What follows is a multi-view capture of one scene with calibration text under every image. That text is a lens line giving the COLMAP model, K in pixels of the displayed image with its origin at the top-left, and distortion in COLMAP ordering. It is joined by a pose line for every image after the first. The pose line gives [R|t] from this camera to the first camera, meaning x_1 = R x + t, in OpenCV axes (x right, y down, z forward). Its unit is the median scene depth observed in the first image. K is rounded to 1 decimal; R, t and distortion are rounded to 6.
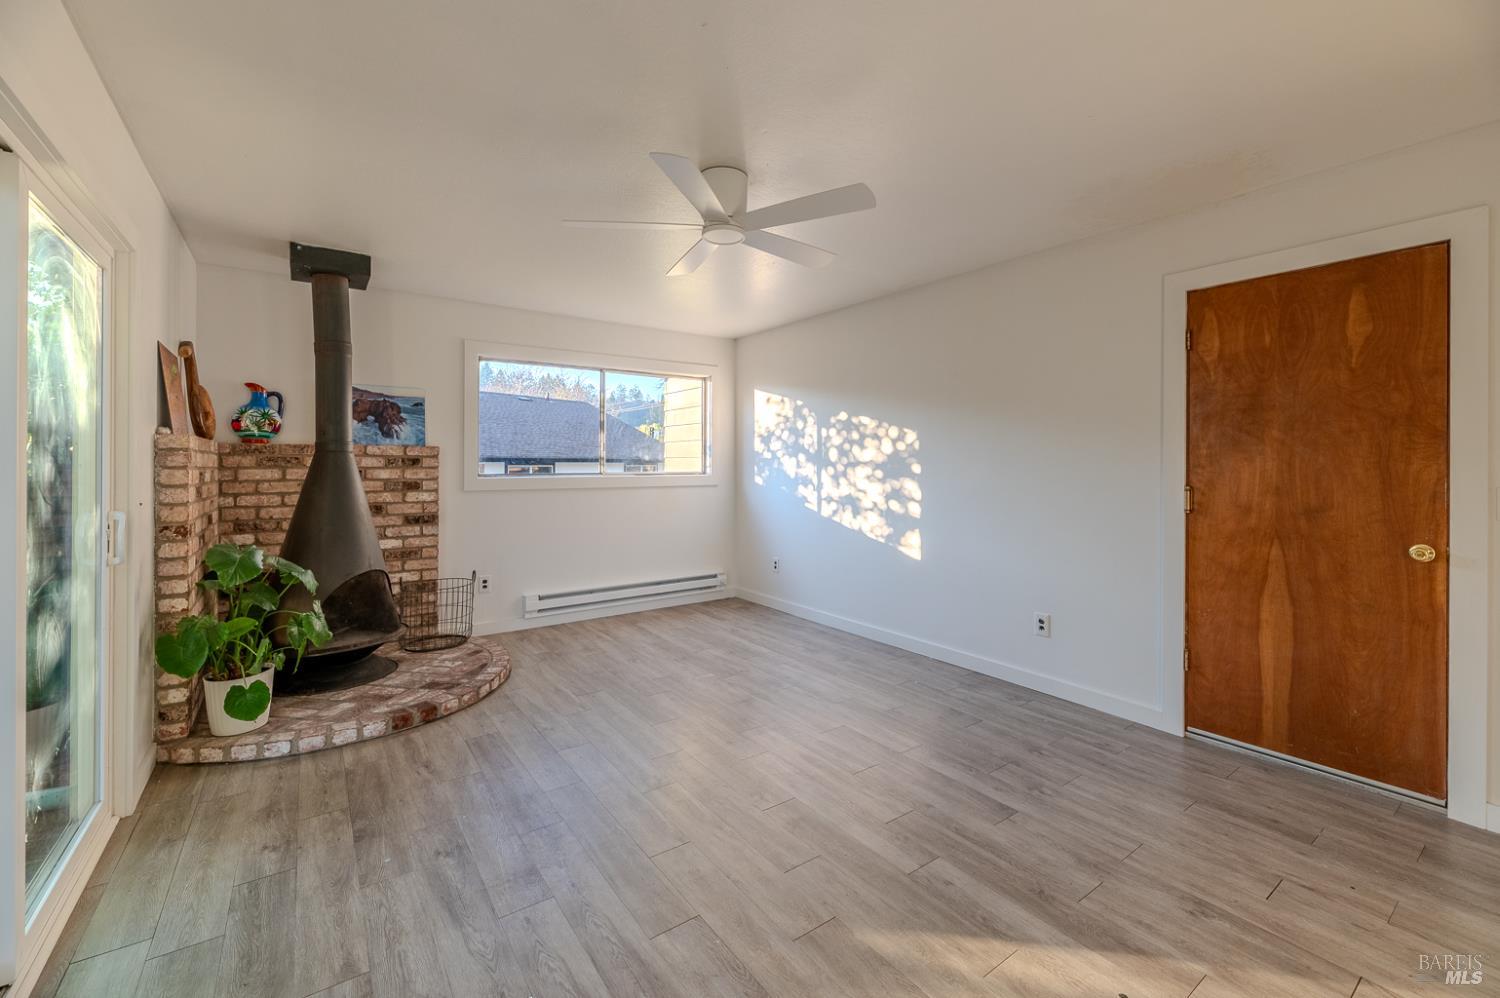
lens RADIAL K [[629.8, 0, 779.8], [0, 629.8, 460.7], [0, 0, 1]] dist [-0.001599, -0.000594]
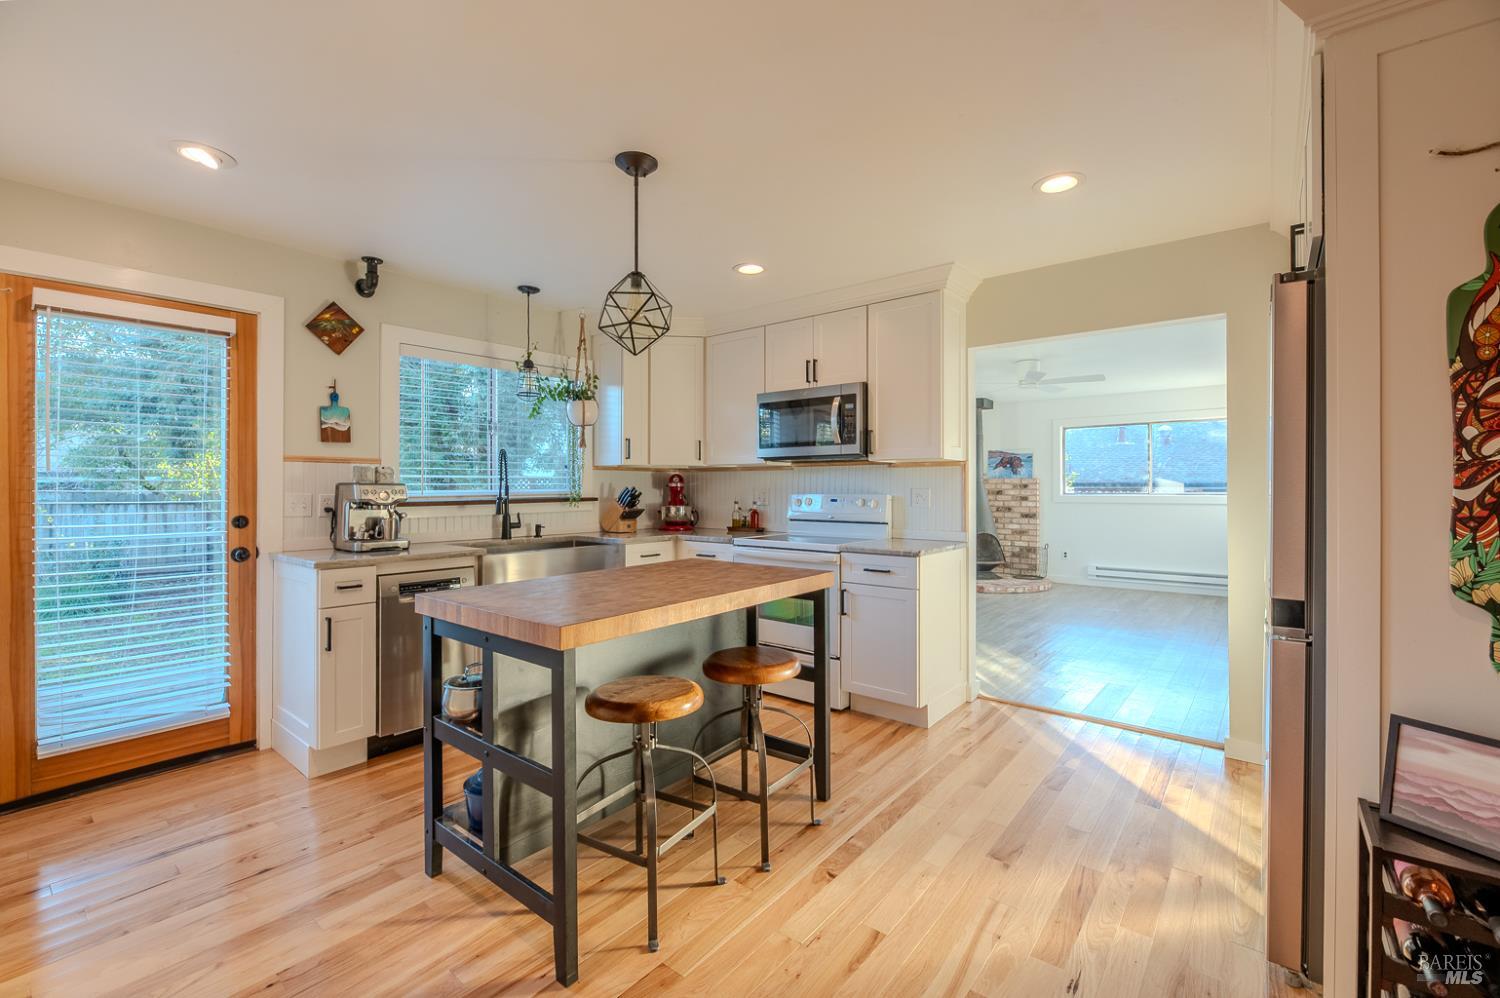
lens RADIAL K [[629.8, 0, 759.6], [0, 629.8, 489.3], [0, 0, 1]] dist [-0.001599, -0.000594]
pose [[0.257507, -0.000736, -0.966276, 1.120926], [0.004870, 0.999988, 0.000536, 0.005733], [0.966264, -0.004843, 0.257507, -0.320378]]
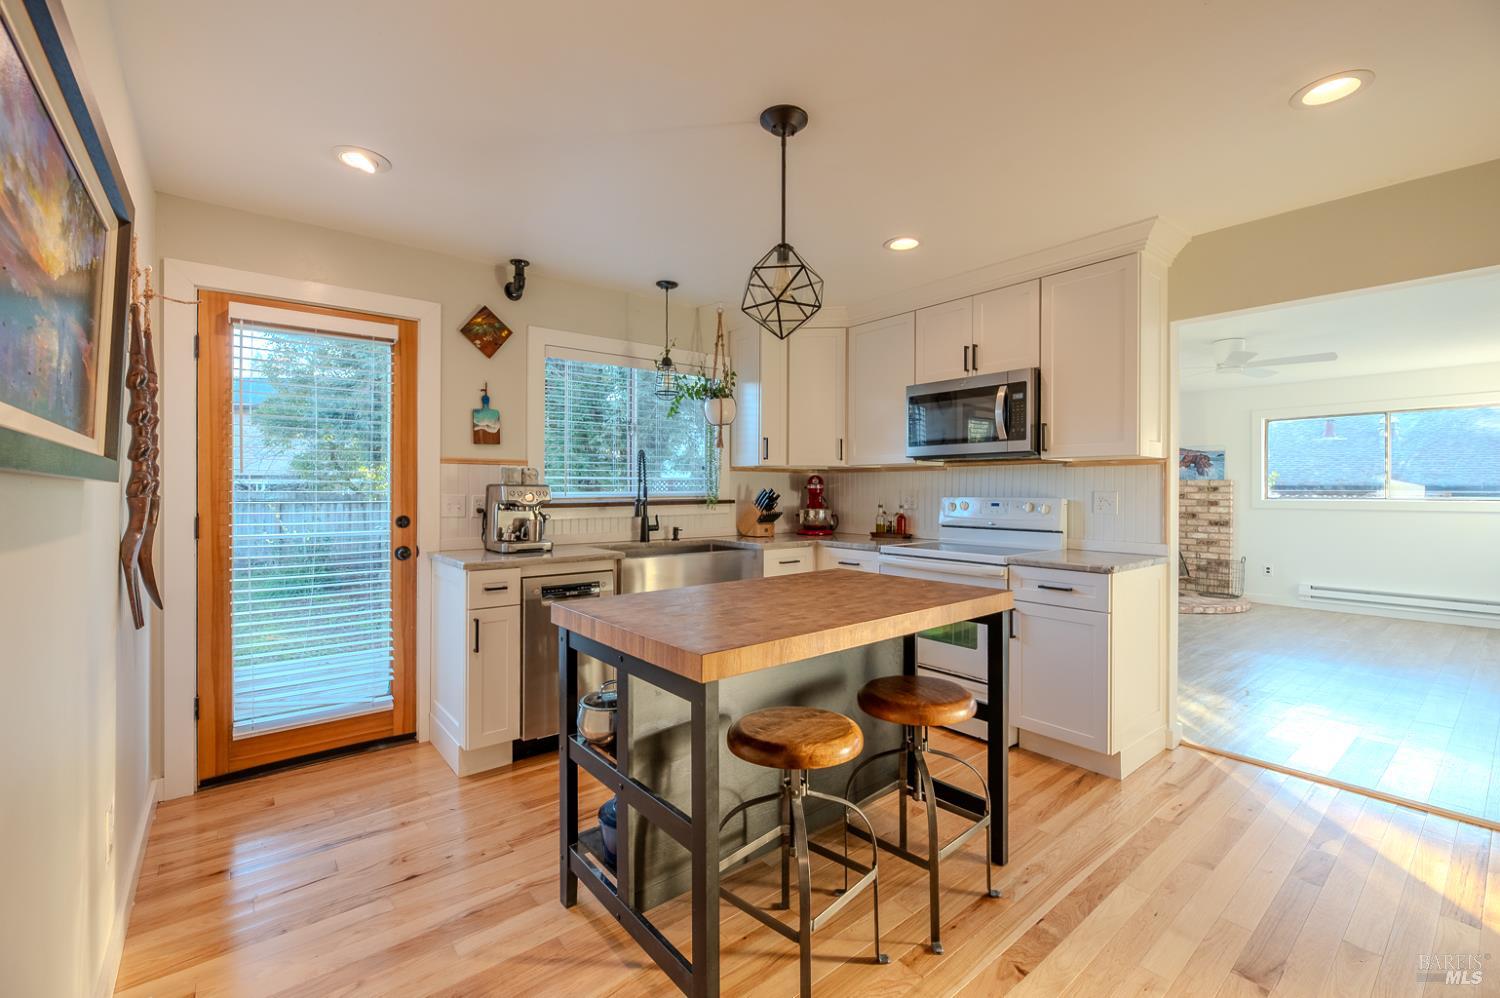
lens RADIAL K [[629.8, 0, 755.0], [0, 629.8, 493.7], [0, 0, 1]] dist [-0.001599, -0.000594]
pose [[0.048268, 0.003761, -0.998827, 1.060231], [0.001607, 0.999991, 0.003843, 0.005302], [0.998833, -0.001791, 0.048262, -0.325902]]
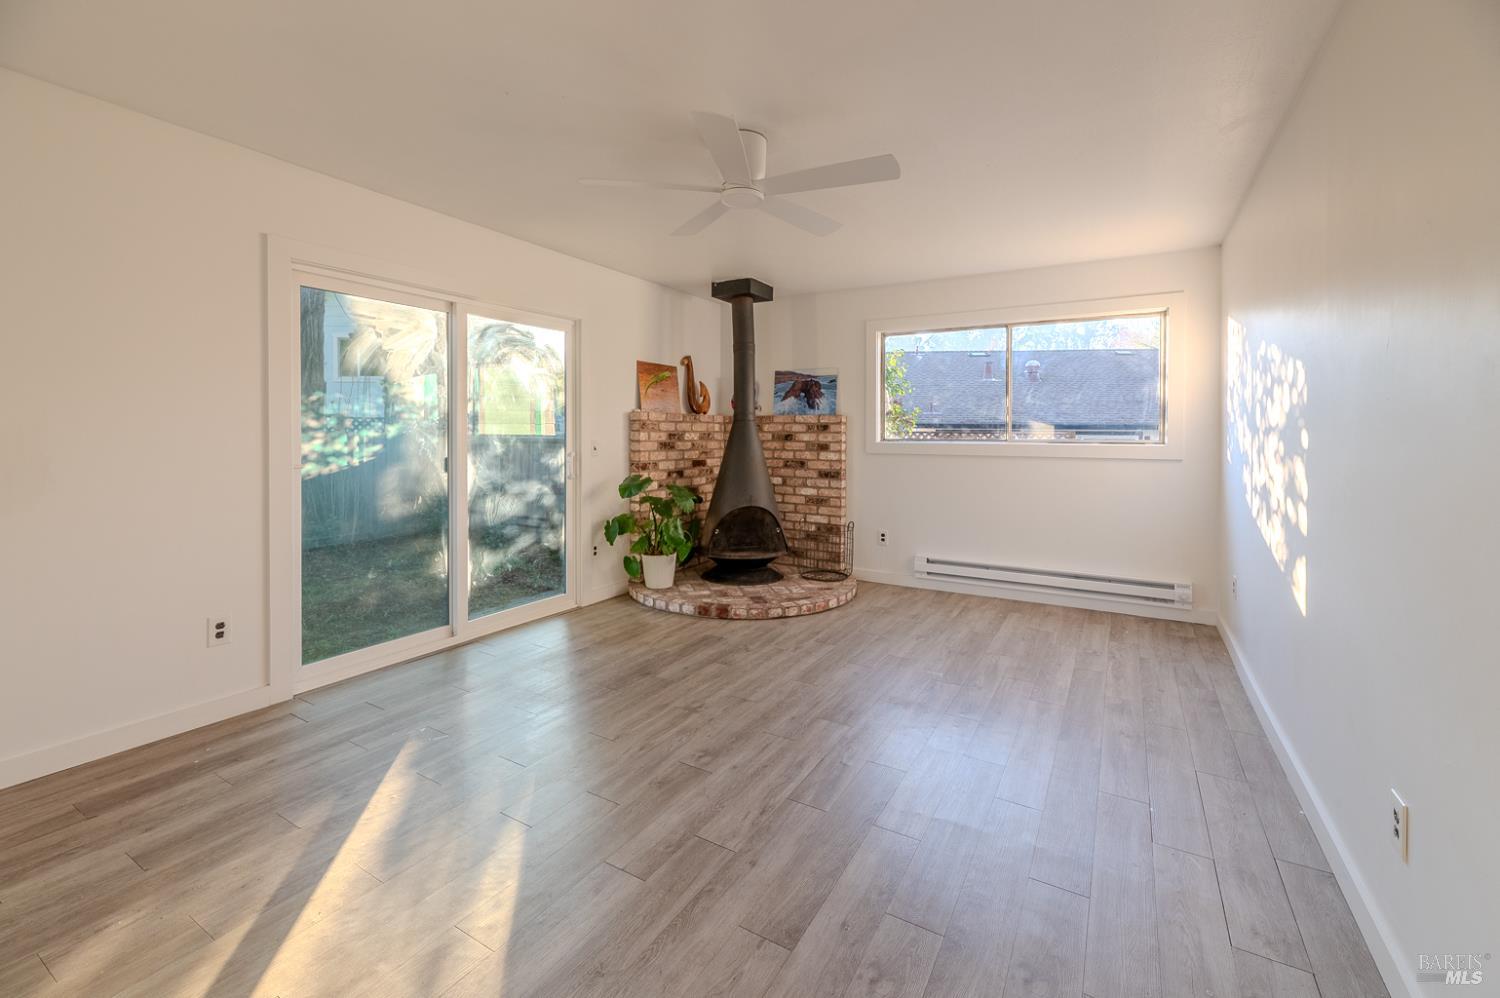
lens RADIAL K [[629.8, 0, 734.5], [0, 629.8, 441.5], [0, 0, 1]] dist [-0.001599, -0.000594]
pose [[0.376807, 0.017983, -0.926117, 0.502573], [0.000947, 0.999804, 0.019799, 0.004063], [0.926291, -0.008338, 0.376716, 0.366097]]
